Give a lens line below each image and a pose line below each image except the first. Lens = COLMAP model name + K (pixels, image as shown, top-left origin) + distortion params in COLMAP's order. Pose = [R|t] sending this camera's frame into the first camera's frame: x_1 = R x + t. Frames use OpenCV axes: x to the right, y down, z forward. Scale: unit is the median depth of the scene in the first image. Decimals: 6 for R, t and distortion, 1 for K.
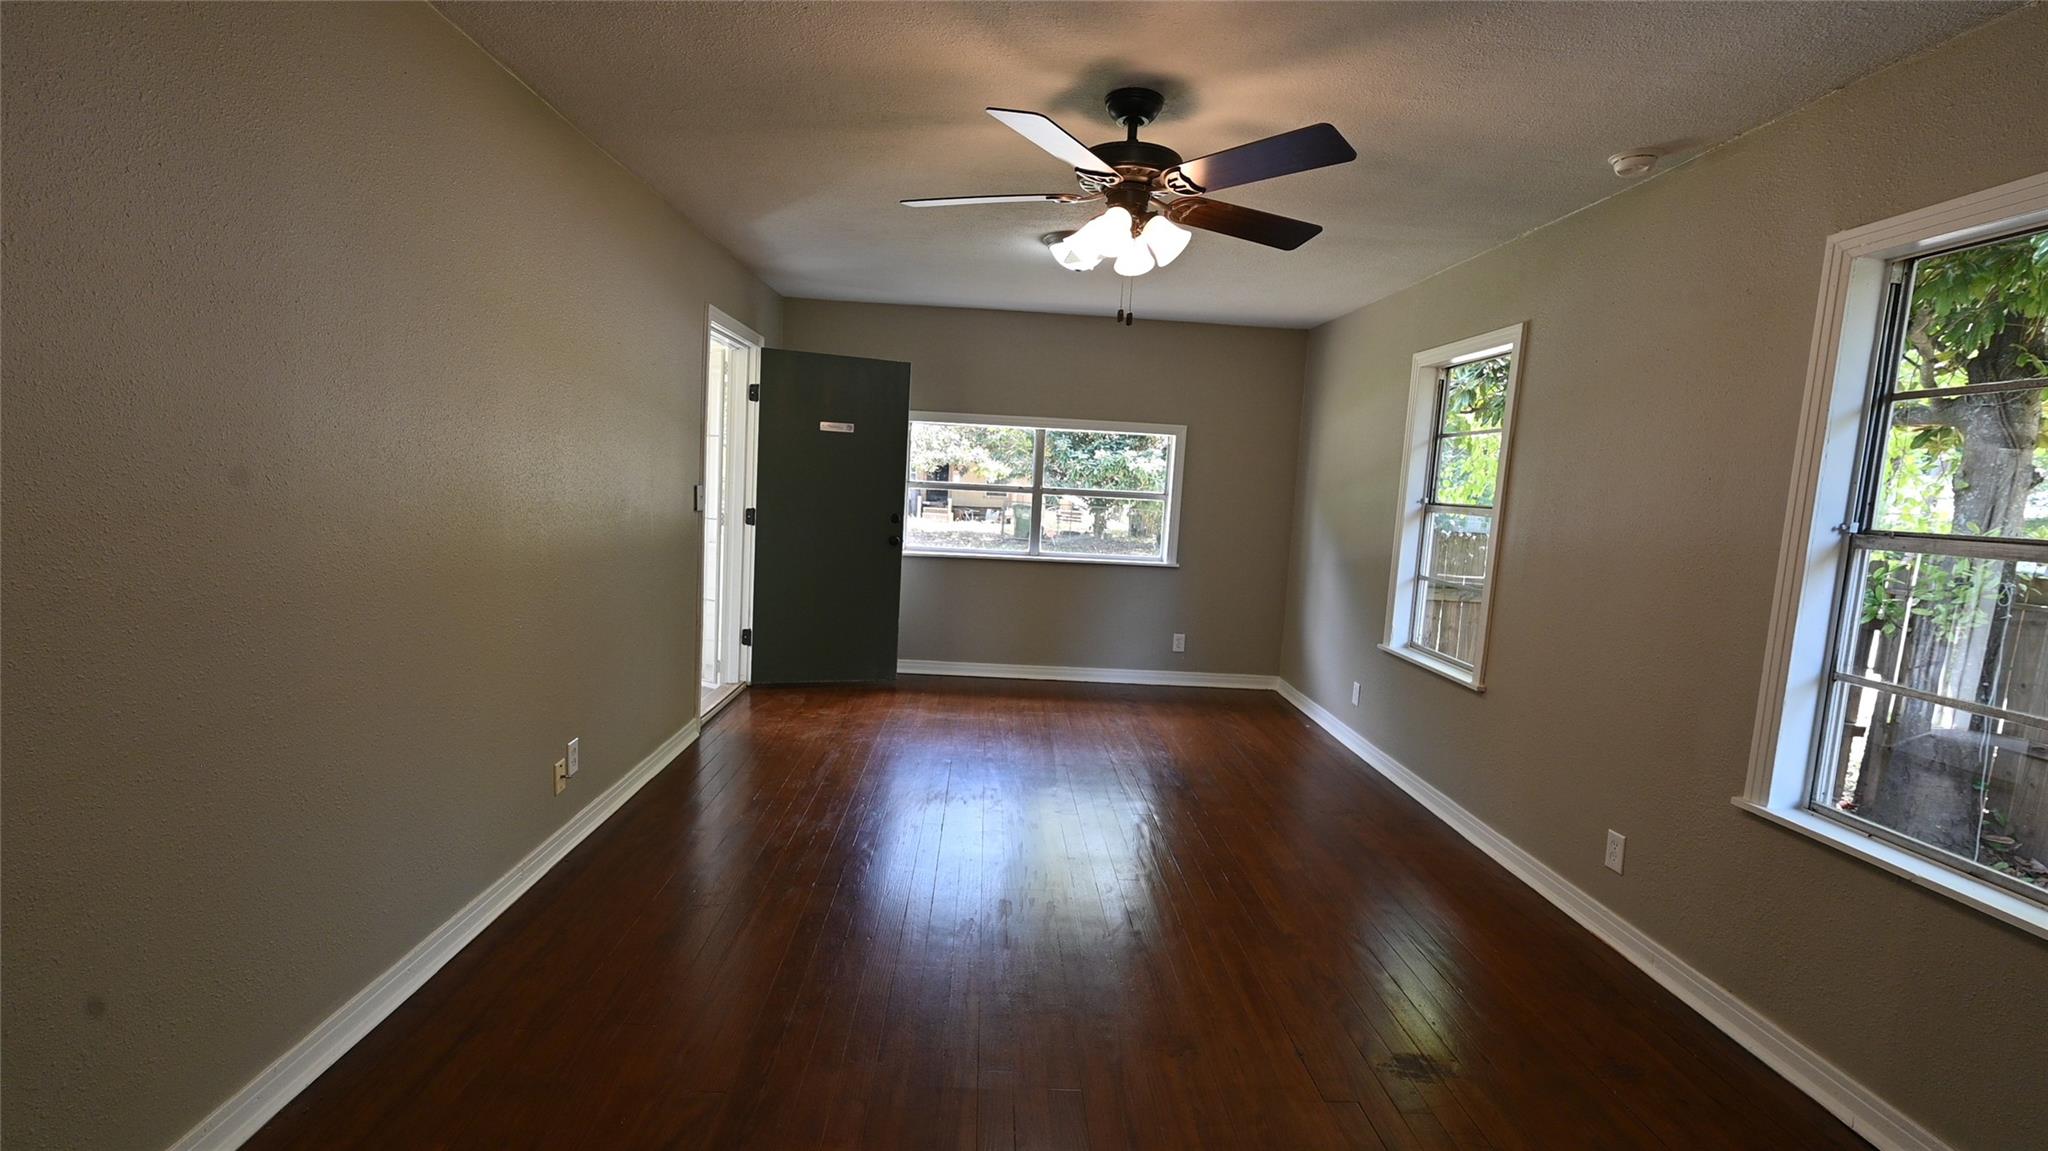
lens RADIAL K [[910.8, 0, 1047.0], [0, 910.8, 587.8], [0, 0, 1]] dist [0.000904, -0.000049]
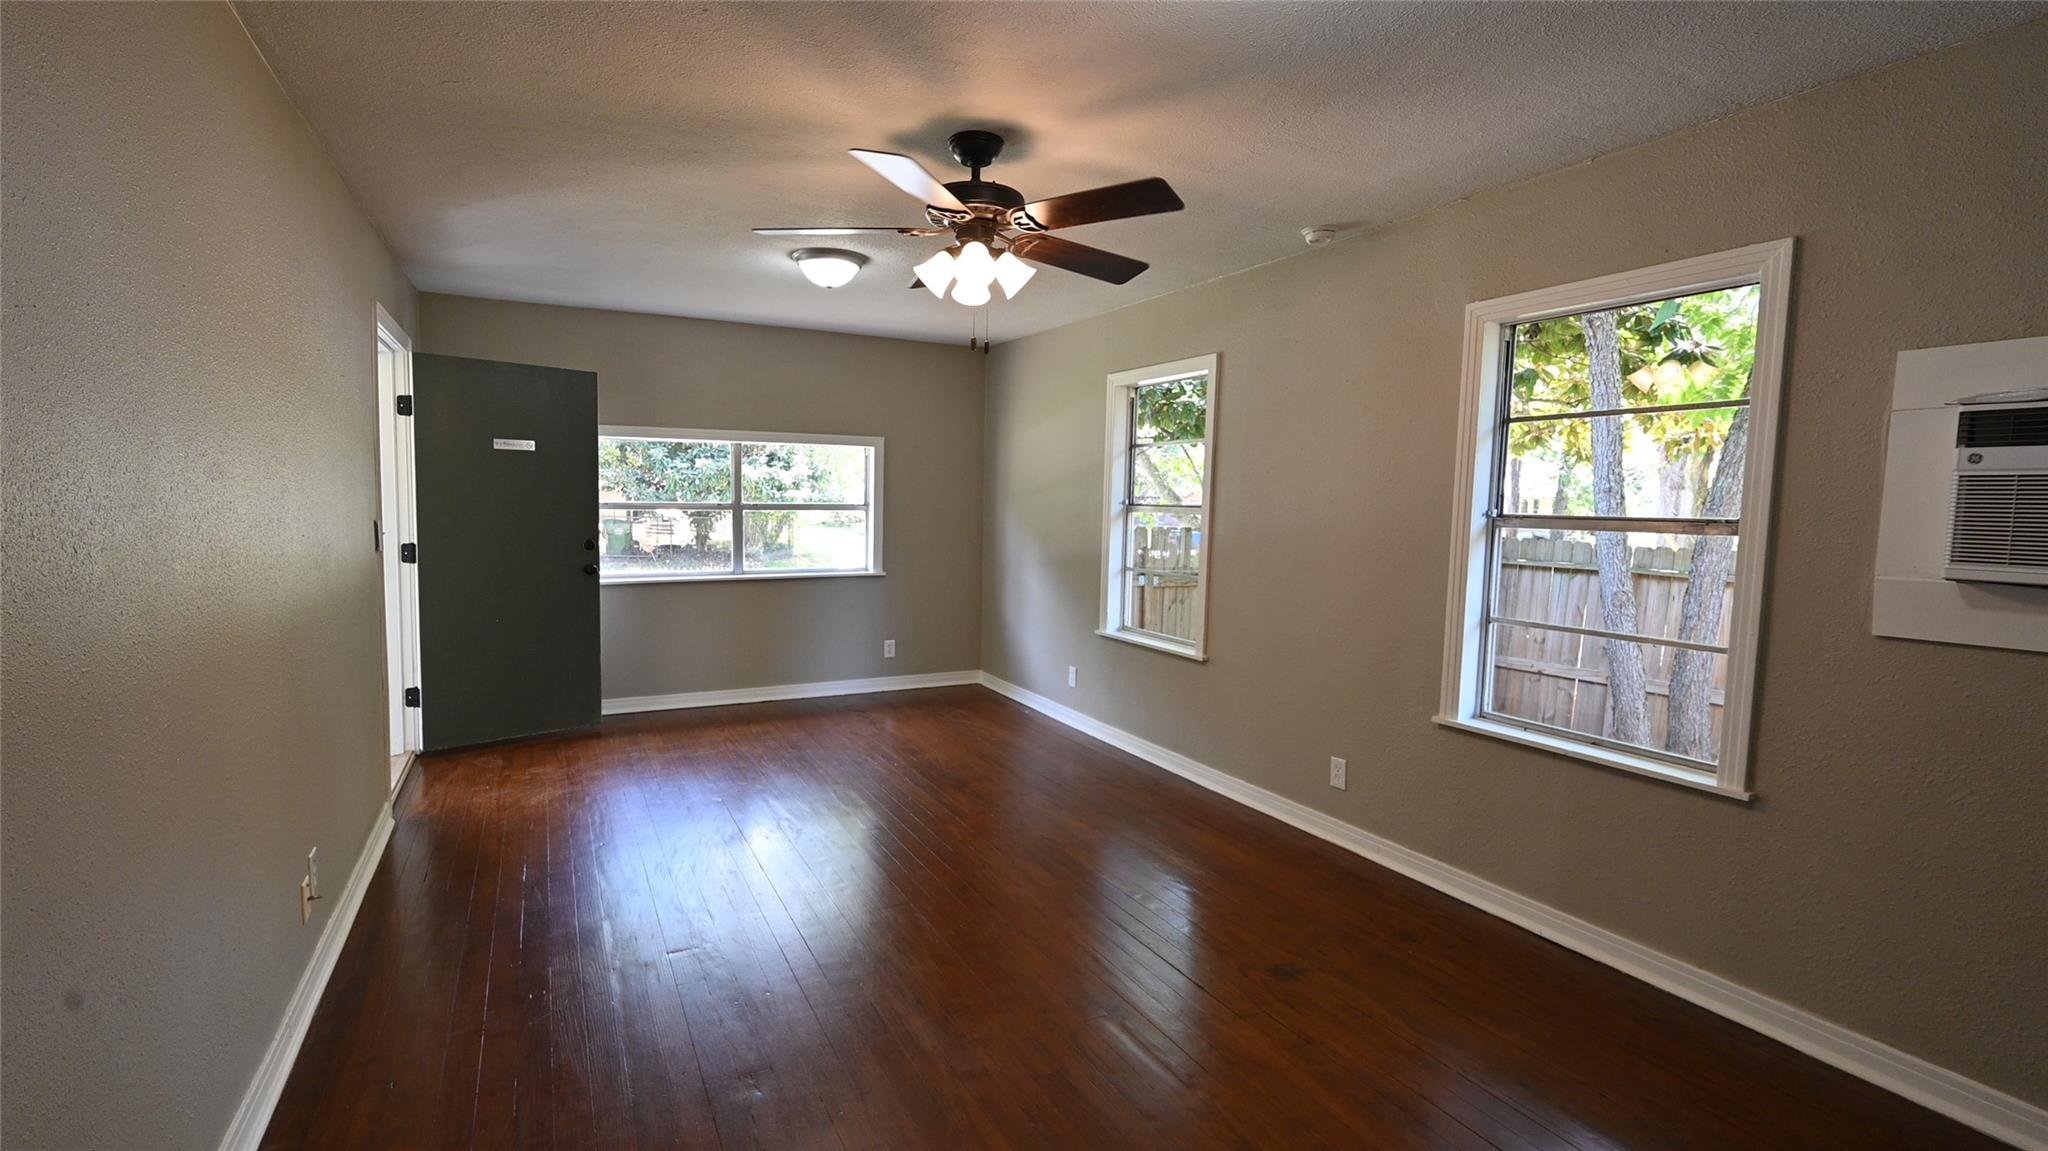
lens RADIAL K [[910.8, 0, 999.4], [0, 910.8, 581.6], [0, 0, 1]] dist [0.000904, -0.000049]
pose [[0.908854, -0.076966, 0.409952, -0.229196], [0.080748, 0.996702, 0.008109, -0.019435], [-0.409224, 0.025733, 0.912071, 0.019598]]
